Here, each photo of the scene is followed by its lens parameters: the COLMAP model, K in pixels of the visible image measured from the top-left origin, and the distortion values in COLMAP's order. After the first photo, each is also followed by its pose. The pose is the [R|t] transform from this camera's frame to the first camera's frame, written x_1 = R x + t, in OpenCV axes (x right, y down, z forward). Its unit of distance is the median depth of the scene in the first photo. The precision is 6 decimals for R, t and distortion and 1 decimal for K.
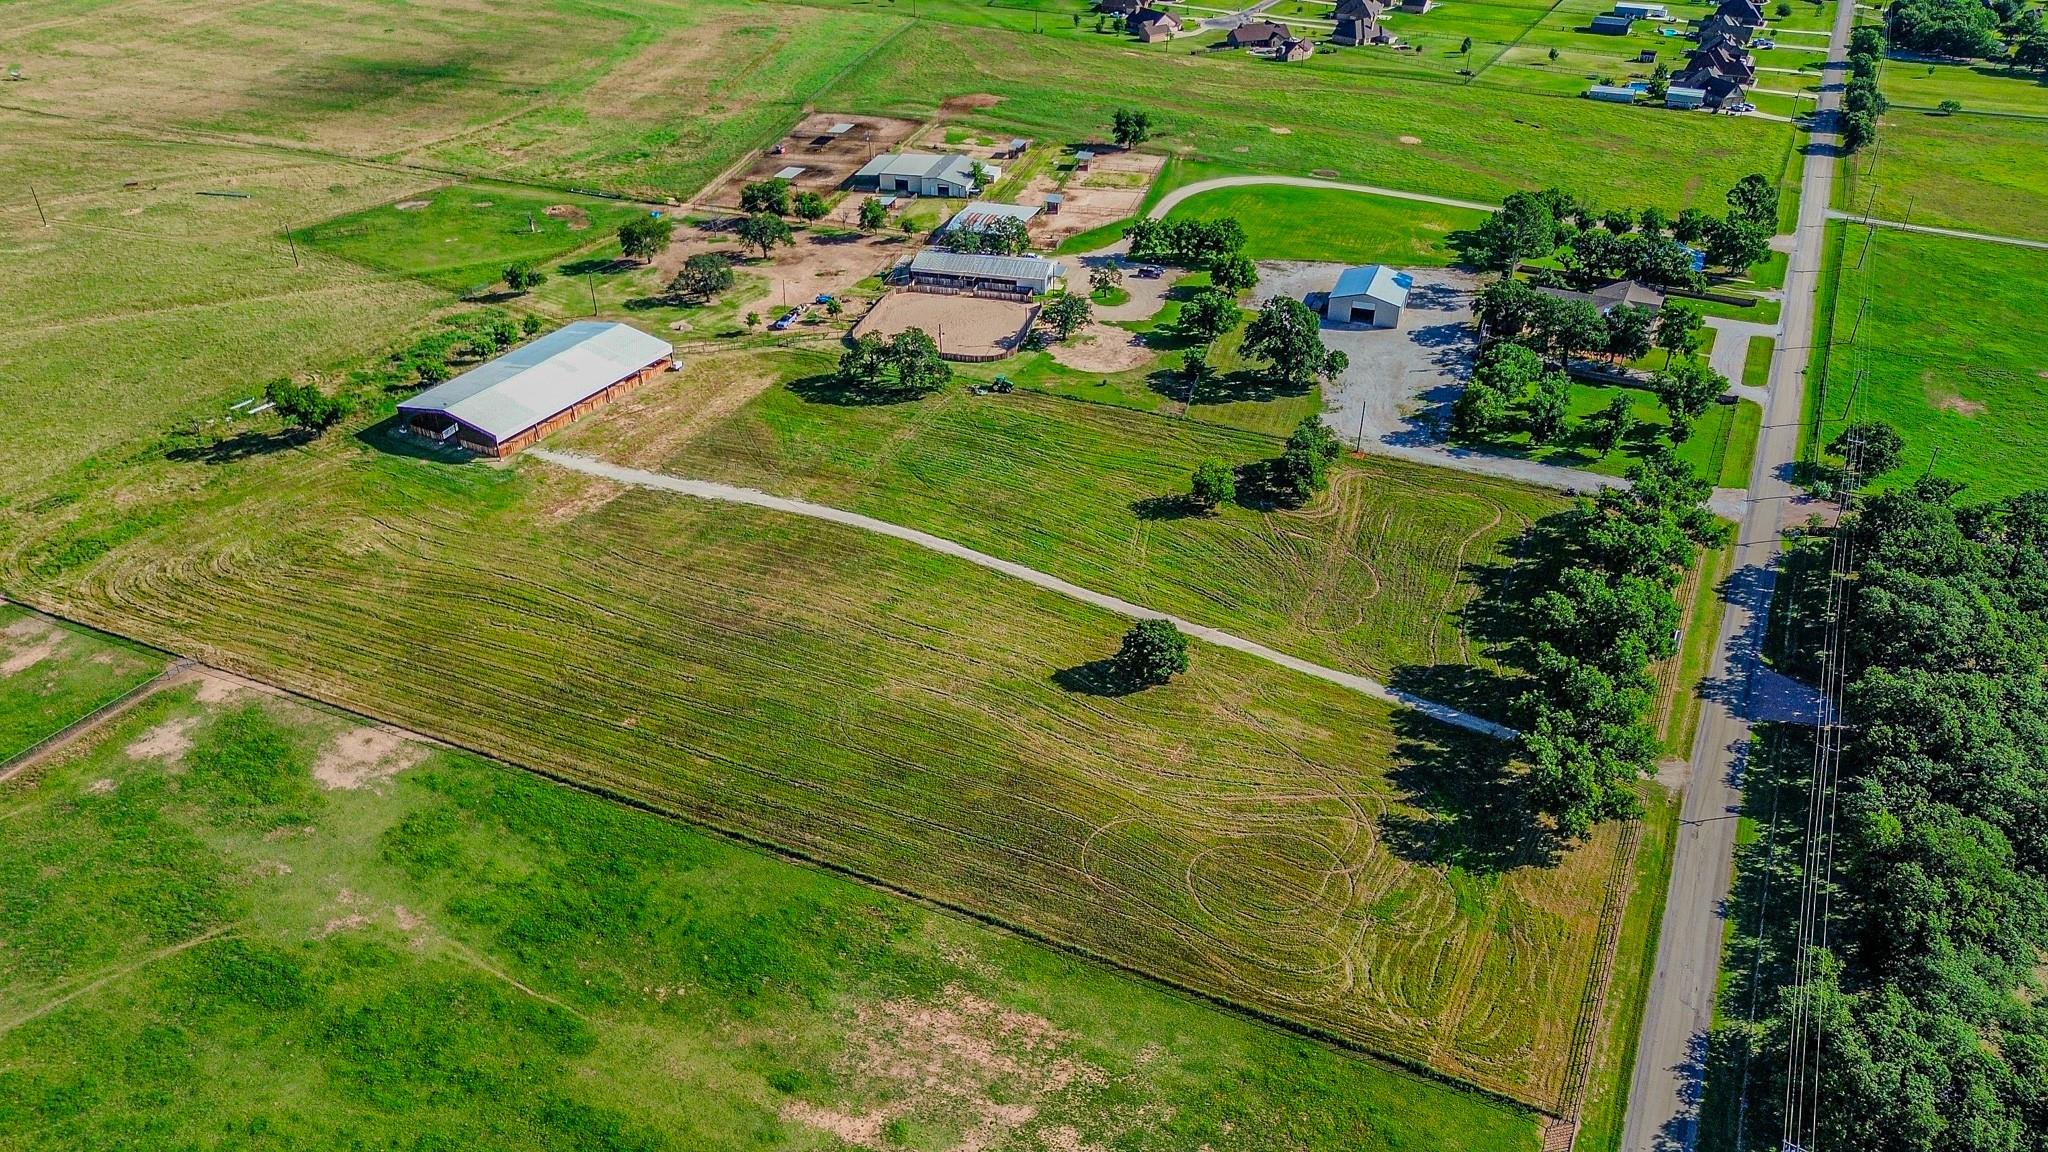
lens RADIAL K [[1460.0, 0, 1029.4], [0, 1460.0, 565.7], [0, 0, 1]] dist [0.060895, -0.054766]
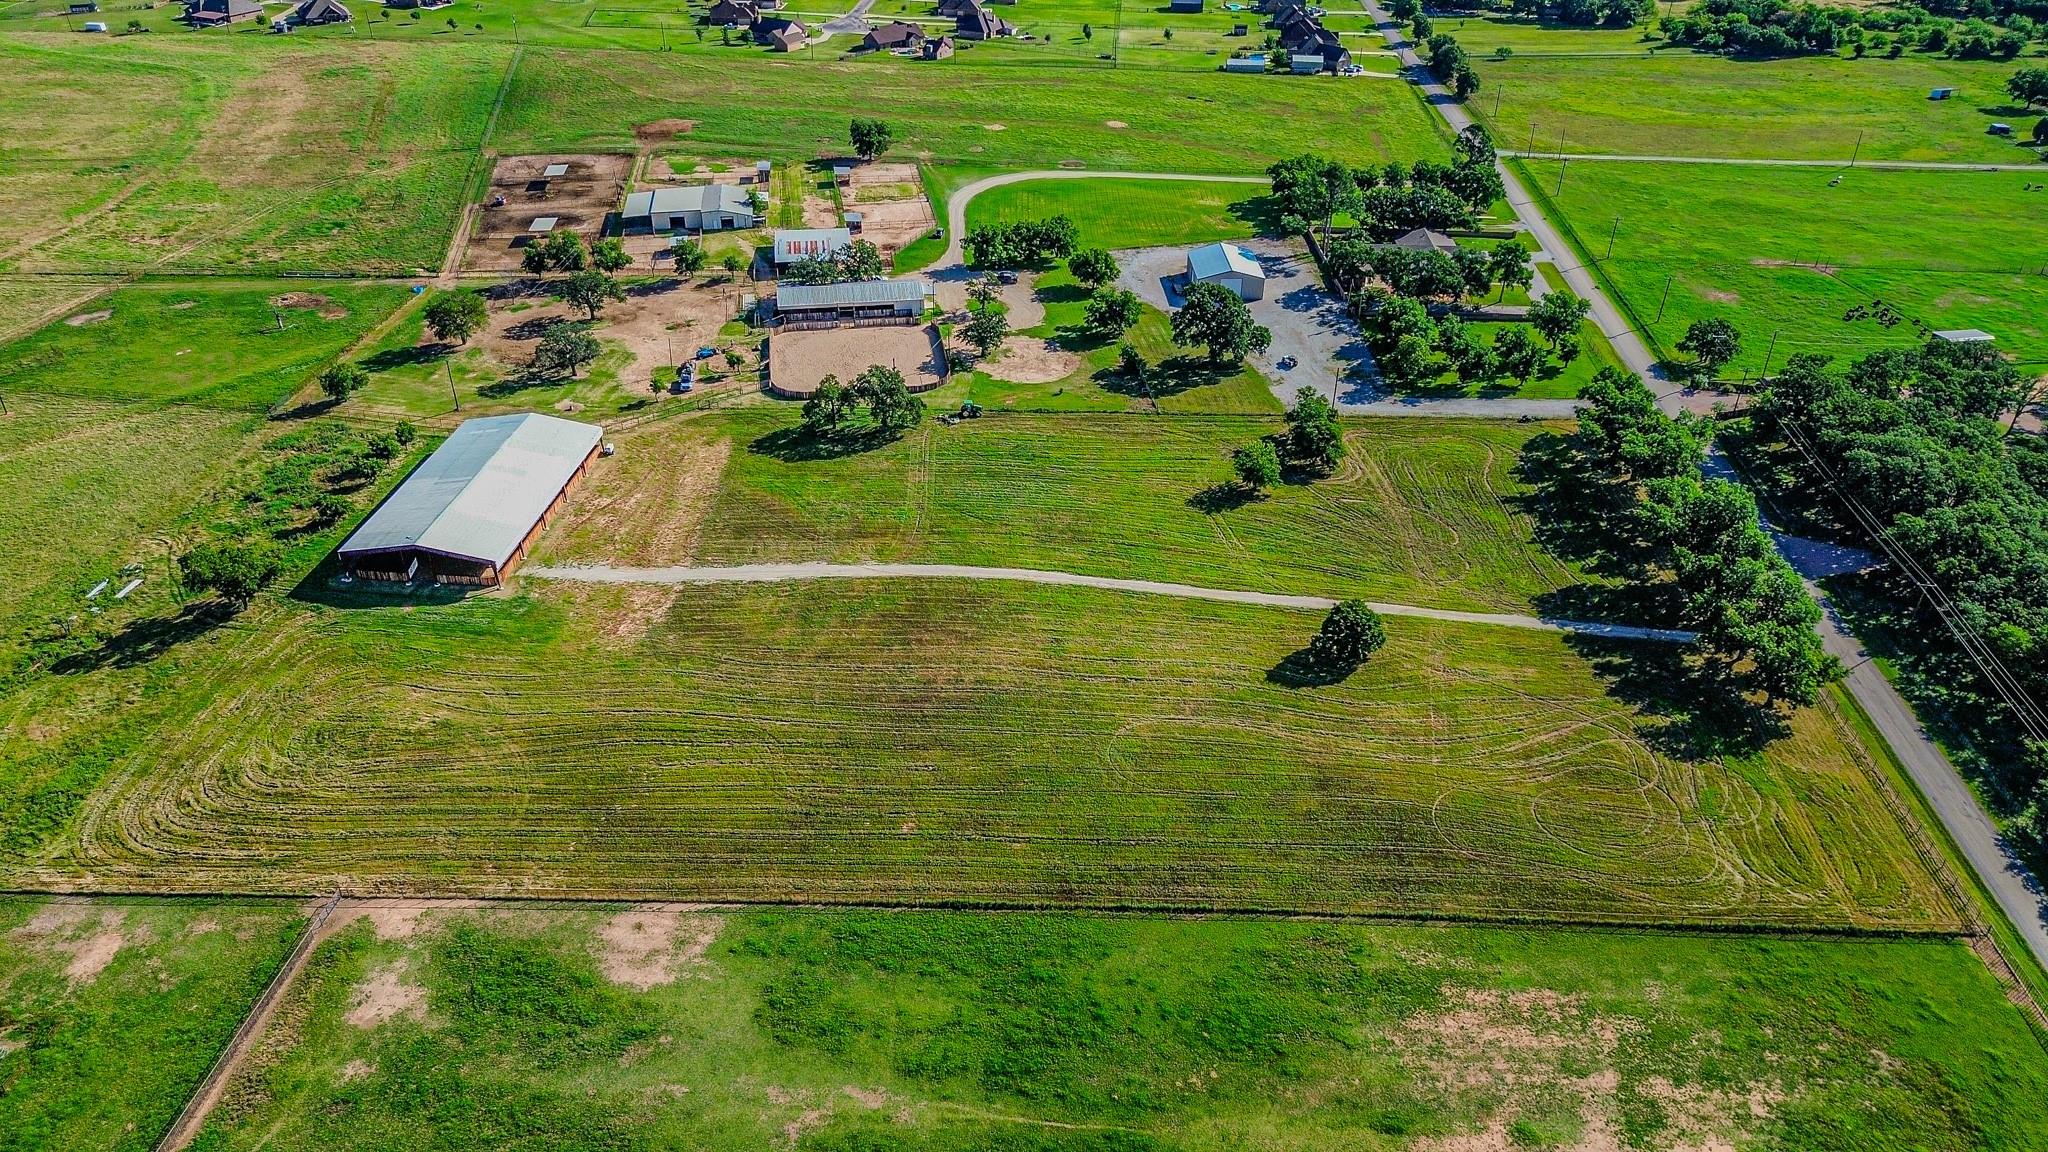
lens RADIAL K [[1460.0, 0, 1029.8], [0, 1460.0, 570.1], [0, 0, 1]] dist [0.060895, -0.054766]
pose [[0.920422, -0.199843, 0.335986, -0.351831], [0.198557, 0.979330, 0.038561, -0.052336], [-0.336747, 0.031220, 0.941077, 0.080531]]
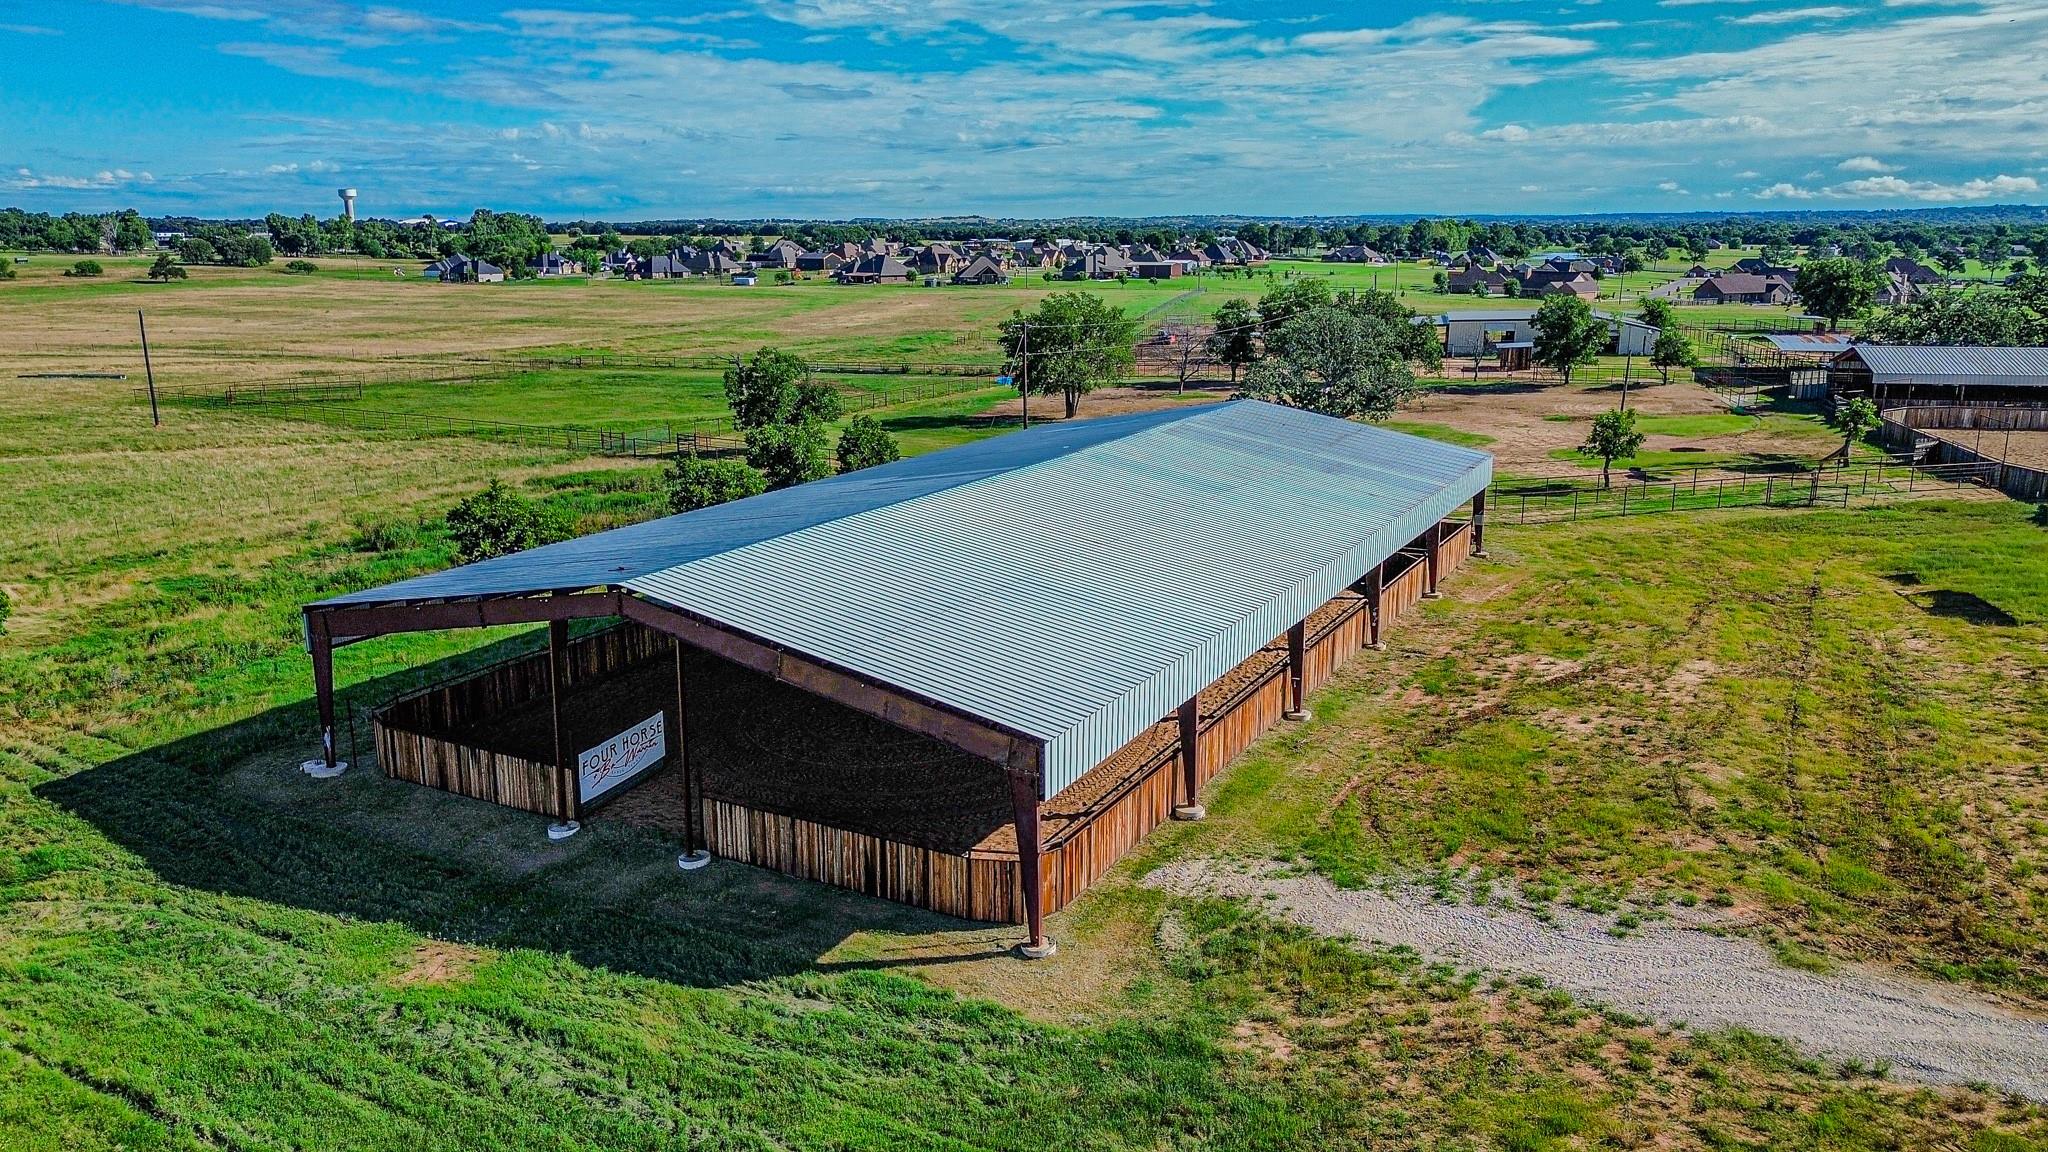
lens RADIAL K [[1460.0, 0, 1024.0], [0, 1460.0, 533.3], [0, 0, 1]] dist [0.060895, -0.054766]
pose [[0.999979, -0.003972, -0.005089, -0.350347], [0.002001, 0.940215, -0.340575, -0.060752], [0.006138, 0.340557, 0.940204, 0.846628]]
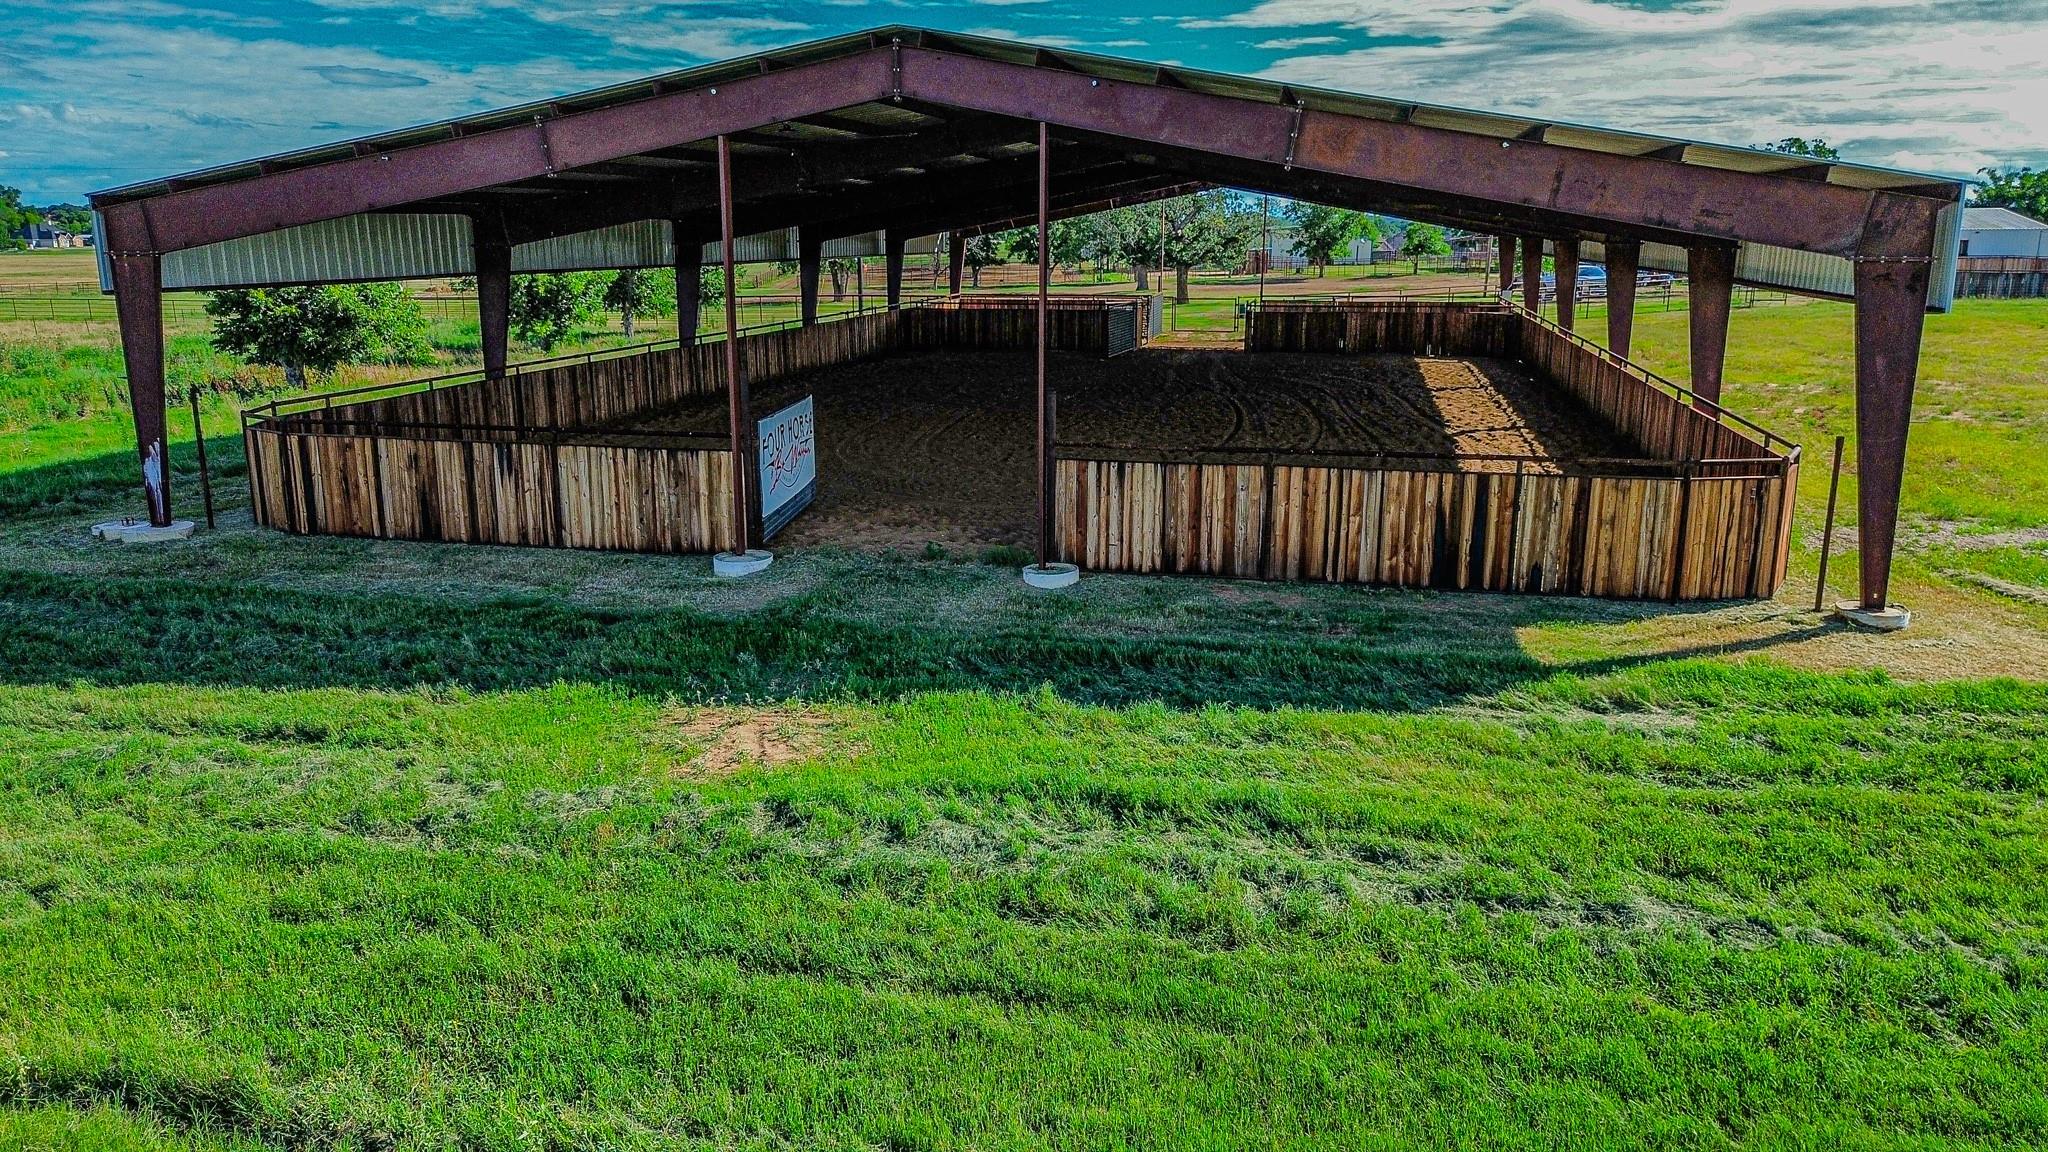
lens RADIAL K [[1460.0, 0, 1012.3], [0, 1460.0, 562.7], [0, 0, 1]] dist [0.060895, -0.054766]
pose [[0.965698, -0.066093, 0.251117, -0.402989], [0.143177, 0.942305, -0.302593, -0.057848], [-0.216630, 0.328168, 0.919444, 0.921415]]
